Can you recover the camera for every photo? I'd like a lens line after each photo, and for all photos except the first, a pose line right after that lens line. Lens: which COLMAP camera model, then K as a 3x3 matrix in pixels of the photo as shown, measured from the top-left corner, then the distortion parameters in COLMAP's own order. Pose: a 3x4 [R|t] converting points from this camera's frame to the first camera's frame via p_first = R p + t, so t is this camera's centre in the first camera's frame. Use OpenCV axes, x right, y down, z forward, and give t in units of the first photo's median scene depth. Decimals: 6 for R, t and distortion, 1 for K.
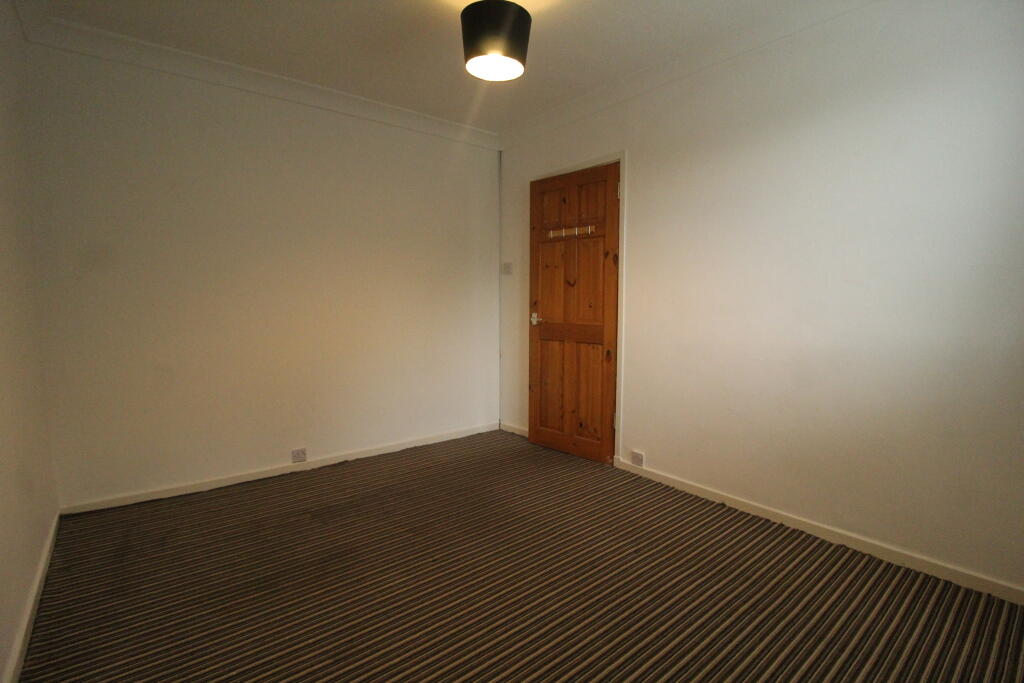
lens RADIAL K [[477.5, 0, 512.0], [0, 477.5, 341.5], [0, 0, 1]] dist [-0.001077, -0.000661]
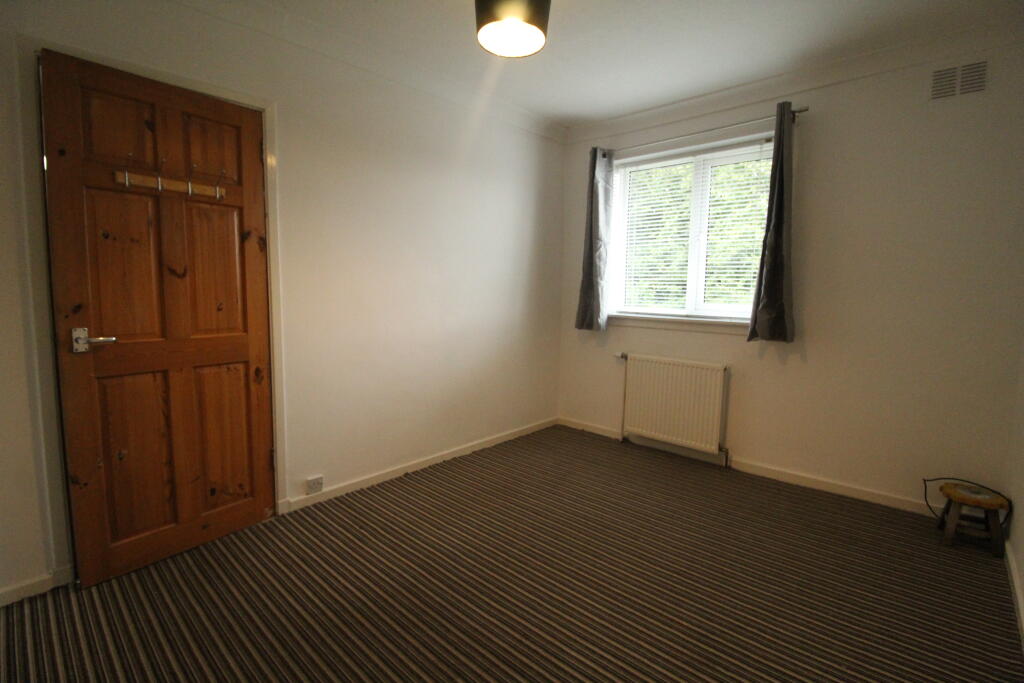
lens RADIAL K [[477.5, 0, 512.0], [0, 477.5, 341.5], [0, 0, 1]] dist [-0.001077, -0.000661]
pose [[-0.143559, -0.110710, 0.983430, -0.548882], [0.079977, 0.989175, 0.123032, -0.077196], [-0.986405, 0.096314, -0.133151, 0.687951]]
